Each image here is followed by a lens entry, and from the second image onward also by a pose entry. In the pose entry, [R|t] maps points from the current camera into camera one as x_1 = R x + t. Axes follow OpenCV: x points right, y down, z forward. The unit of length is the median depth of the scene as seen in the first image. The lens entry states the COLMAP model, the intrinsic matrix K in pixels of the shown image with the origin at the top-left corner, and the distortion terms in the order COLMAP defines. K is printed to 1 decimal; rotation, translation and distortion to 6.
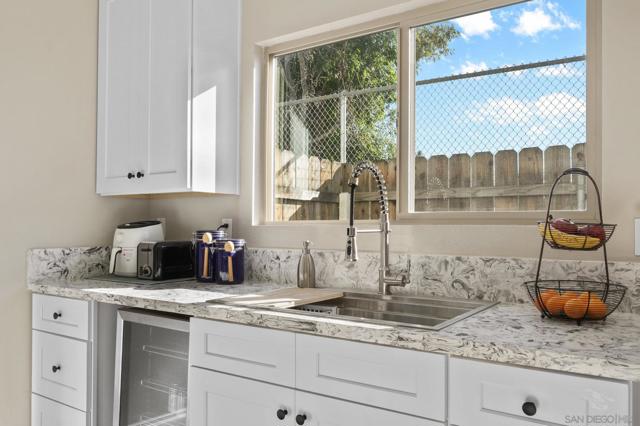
lens RADIAL K [[505.4, 0, 320.0], [0, 505.4, 213.0], [0, 0, 1]] dist [0.003075, 0.001615]
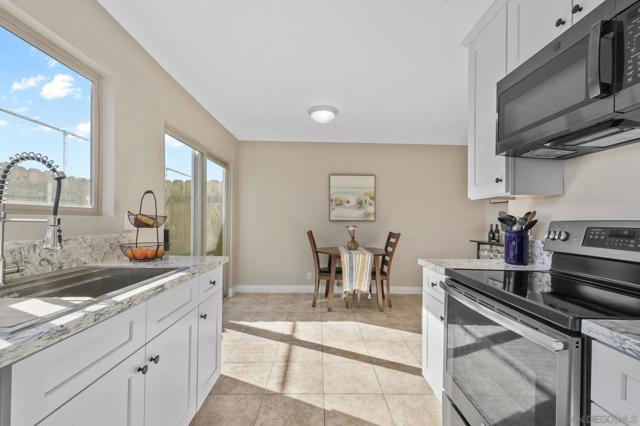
lens RADIAL K [[285.0, 0, 324.4], [0, 285.0, 219.3], [0, 0, 1]] dist [0.014990, -0.000029]
pose [[-0.599944, -0.007088, 0.800010, -0.614825], [-0.034471, 0.999261, -0.016996, 0.019014], [-0.799299, -0.037774, -0.599745, 0.739828]]
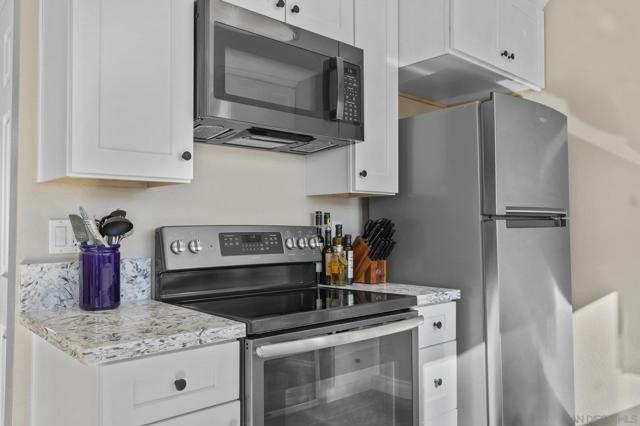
lens RADIAL K [[505.4, 0, 320.0], [0, 505.4, 213.0], [0, 0, 1]] dist [0.003075, 0.001615]
pose [[-0.207963, -0.030706, -0.977655, 0.397599], [0.026720, 0.998956, -0.037059, 0.008269], [0.977772, -0.033830, -0.206925, 0.284396]]
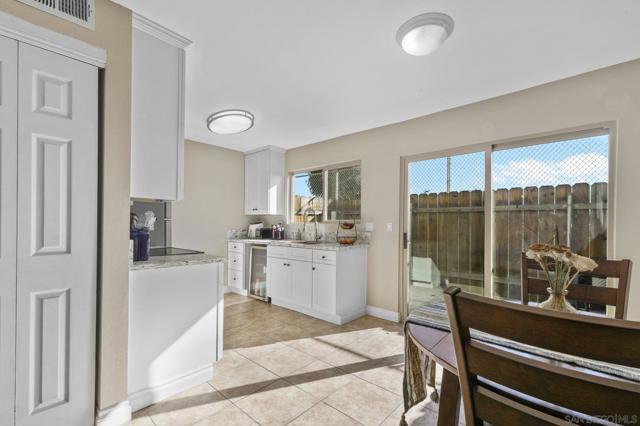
lens RADIAL K [[275.1, 0, 319.8], [0, 275.1, 224.8], [0, 0, 1]] dist [0.000355, 0.000102]
pose [[0.991503, 0.006510, -0.129921, 0.383524], [-0.003194, 0.999664, 0.025711, -0.019102], [0.130045, -0.025078, 0.991191, -0.976715]]
